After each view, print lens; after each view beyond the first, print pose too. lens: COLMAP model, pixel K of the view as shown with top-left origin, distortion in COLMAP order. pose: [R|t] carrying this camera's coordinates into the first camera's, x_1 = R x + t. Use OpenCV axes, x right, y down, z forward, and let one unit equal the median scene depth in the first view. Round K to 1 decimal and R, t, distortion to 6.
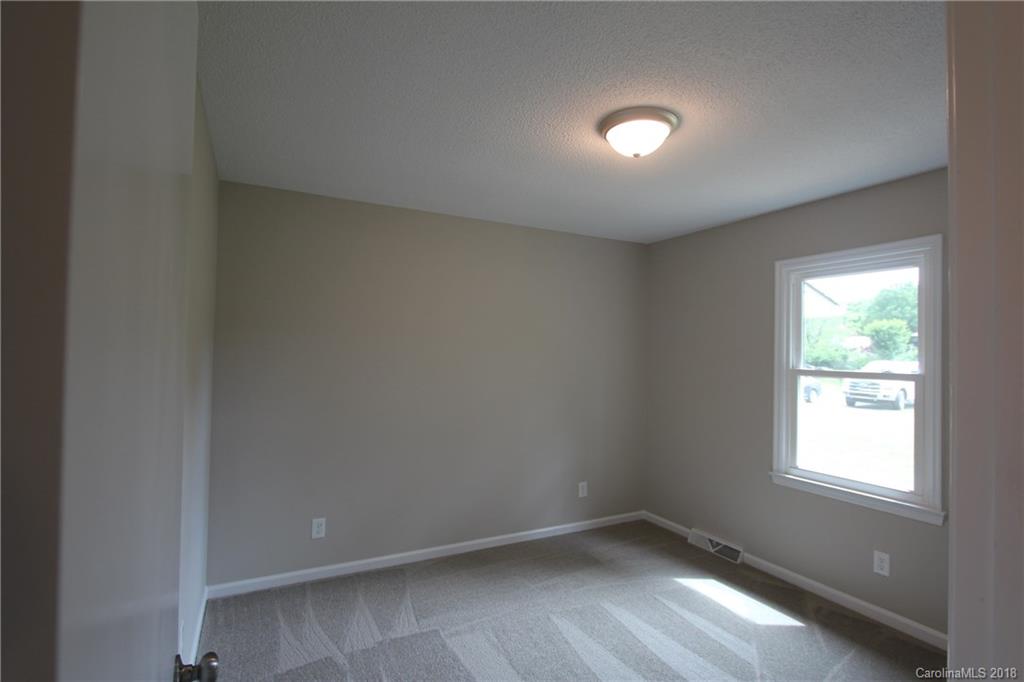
lens RADIAL K [[488.8, 0, 512.0], [0, 488.8, 341.0], [0, 0, 1]] dist [0.038817, -0.023966]
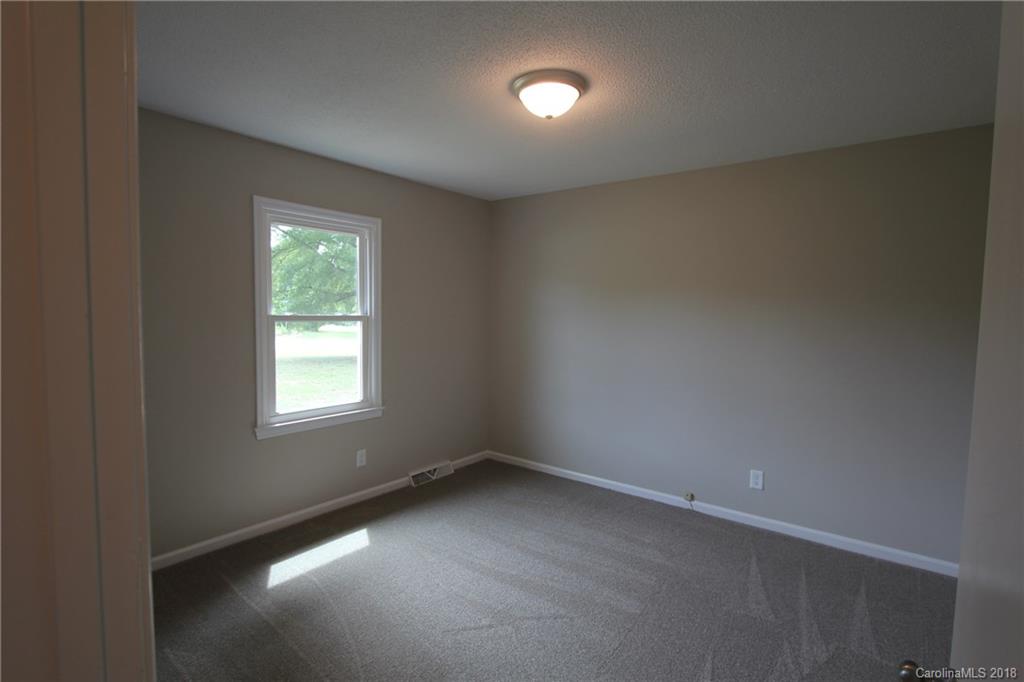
lens RADIAL K [[495.2, 0, 512.0], [0, 495.2, 341.0], [0, 0, 1]] dist [-0.019329, 0.000766]
pose [[-0.412865, -0.083587, 0.906948, -0.526501], [-0.049391, 0.996369, 0.069344, 0.017549], [-0.909452, -0.016165, -0.415495, 1.032066]]
